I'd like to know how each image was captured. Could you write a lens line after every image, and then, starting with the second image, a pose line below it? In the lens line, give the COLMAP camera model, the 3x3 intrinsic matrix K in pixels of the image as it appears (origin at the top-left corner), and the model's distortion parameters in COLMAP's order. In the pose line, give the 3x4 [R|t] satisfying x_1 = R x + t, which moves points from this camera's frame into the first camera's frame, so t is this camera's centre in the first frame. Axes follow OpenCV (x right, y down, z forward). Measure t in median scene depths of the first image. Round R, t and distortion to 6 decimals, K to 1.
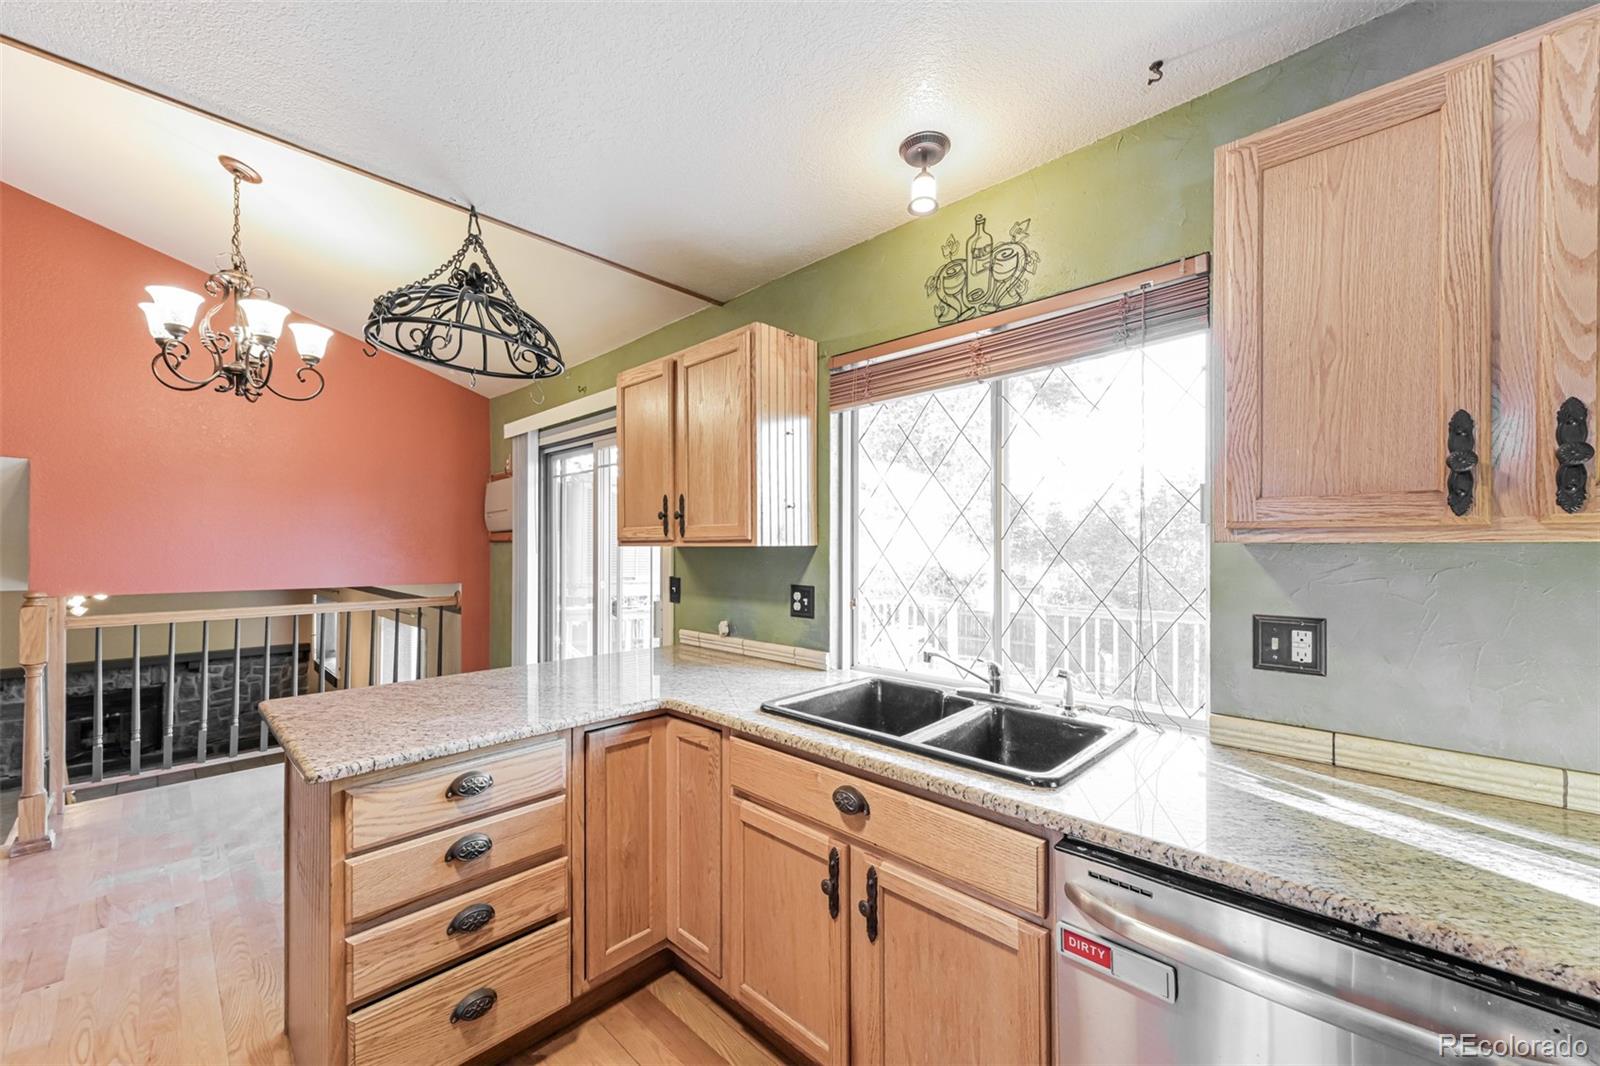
lens RADIAL K [[624.0, 0, 801.1], [0, 624.0, 542.9], [0, 0, 1]] dist [0.000731, 0.000558]
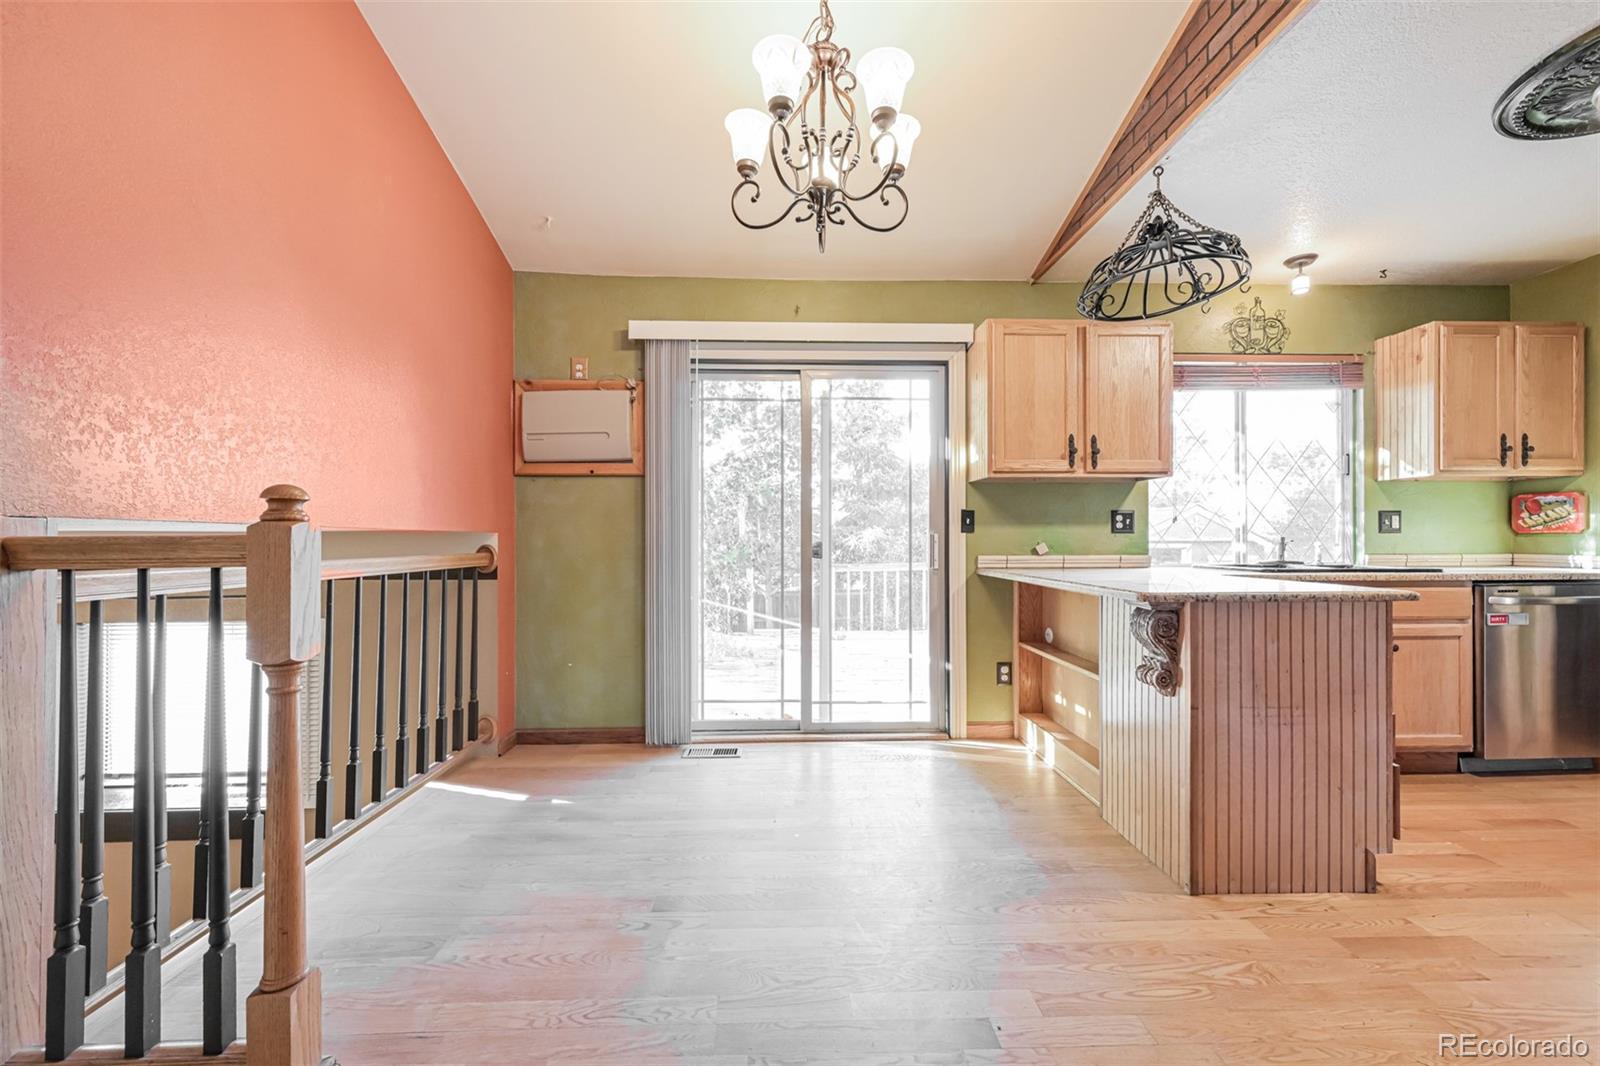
lens RADIAL K [[618.0, 0, 801.3], [0, 618.0, 537.5], [0, 0, 1]] dist [0.001185, 0.000137]
pose [[0.700245, -0.002172, 0.713899, -1.500500], [-0.000224, 0.999995, 0.003262, 0.124944], [-0.713902, -0.002444, 0.700241, 0.545476]]
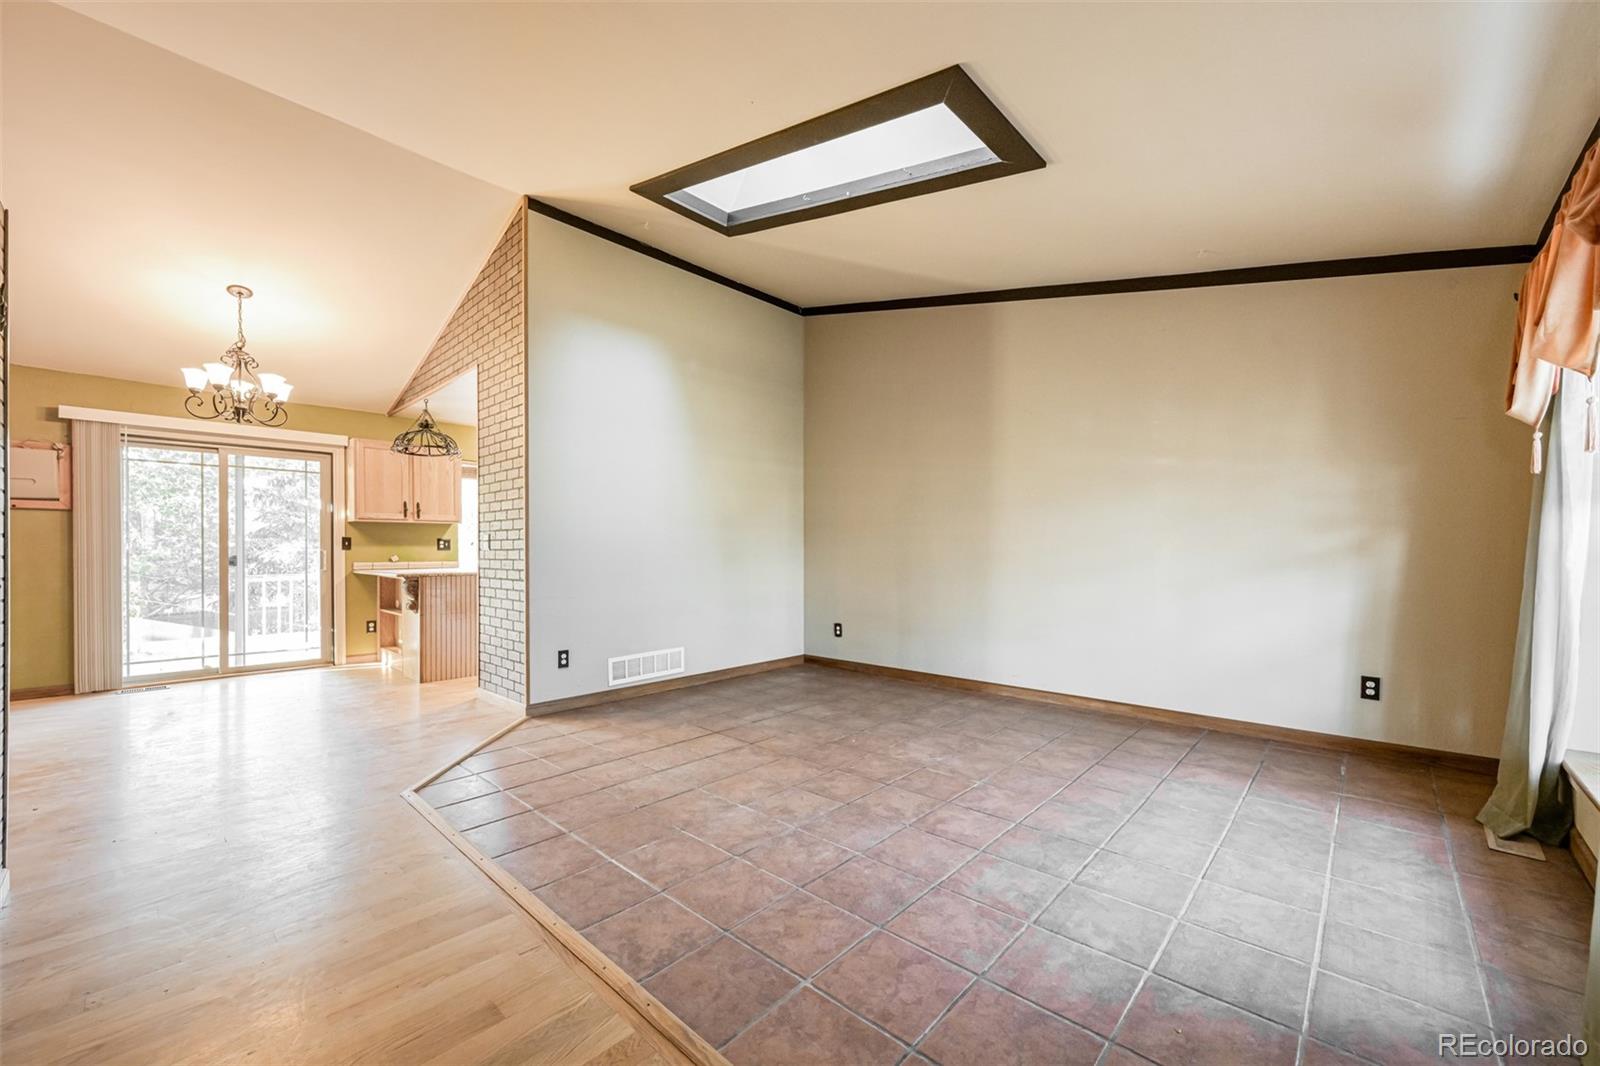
lens RADIAL K [[633.2, 0, 806.6], [0, 633.2, 555.6], [0, 0, 1]] dist [0.001057, 0.000413]
pose [[-0.000781, -0.011496, 0.999934, -2.788597], [-0.006109, 0.999915, 0.011491, 0.100504], [-0.999981, -0.006100, -0.000851, -0.590663]]
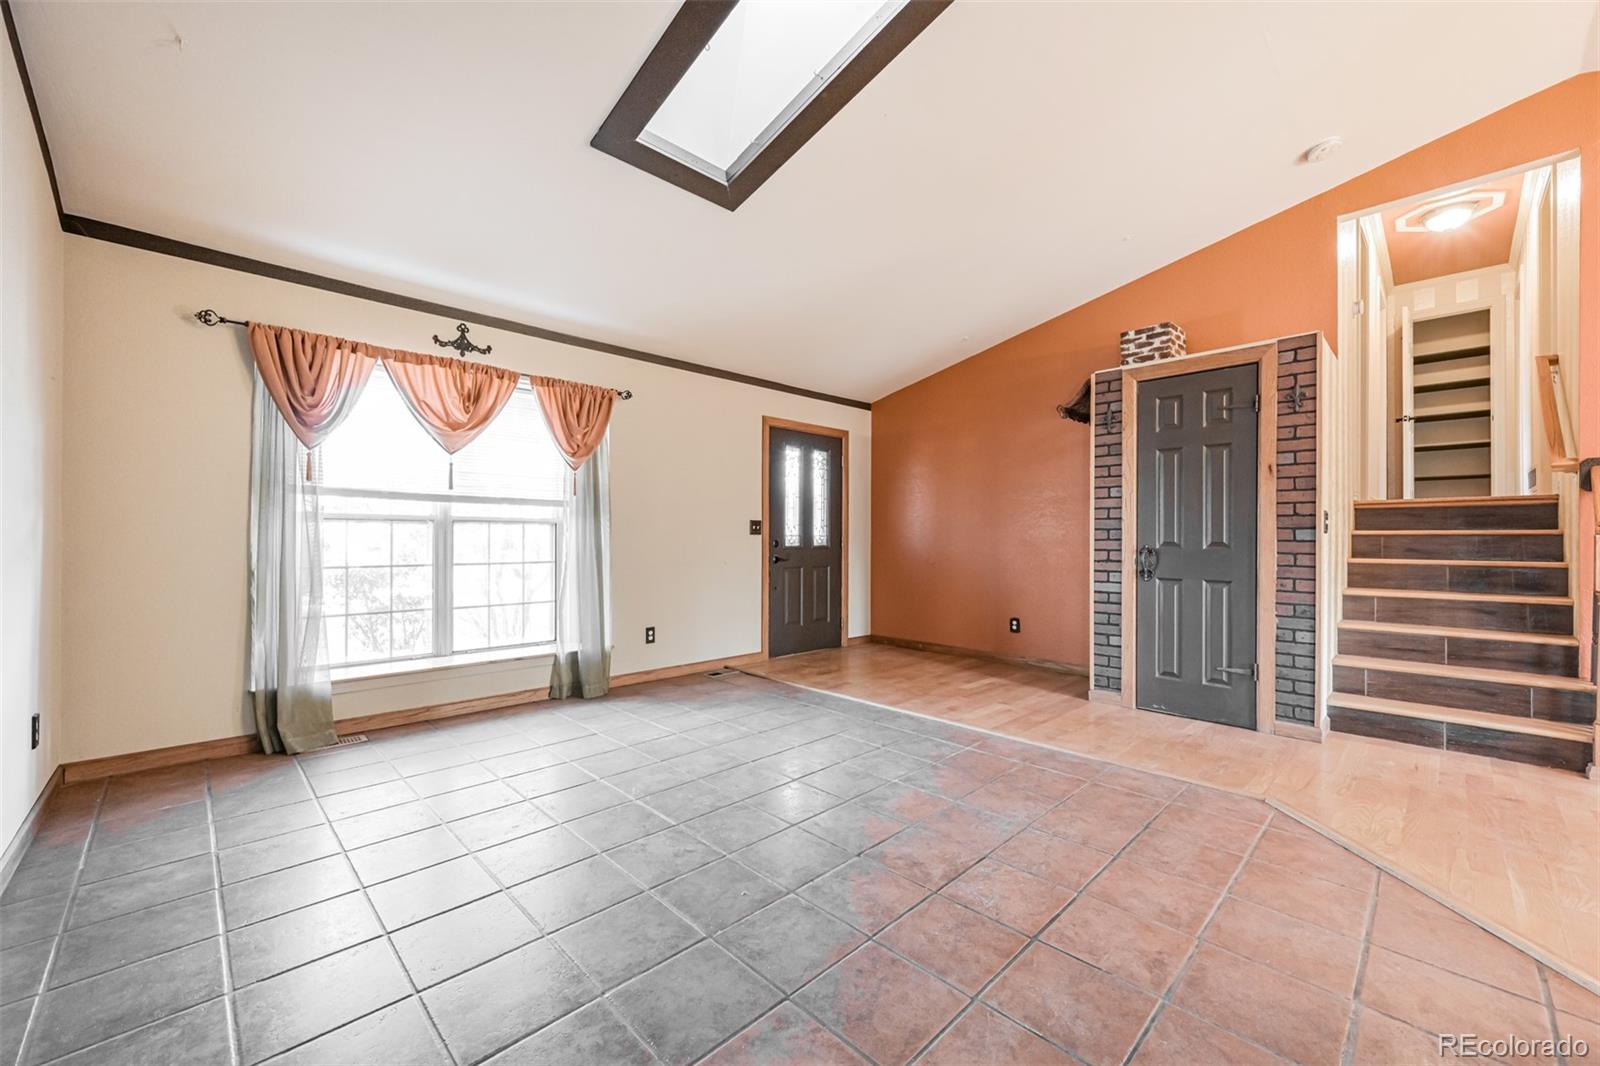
lens RADIAL K [[624.0, 0, 801.1], [0, 624.0, 542.9], [0, 0, 1]] dist [0.000731, 0.000558]
pose [[-0.053532, 0.002166, -0.998564, -0.512351], [0.006019, 0.999980, 0.001846, 0.113019], [0.998548, -0.005912, -0.053544, -0.589973]]
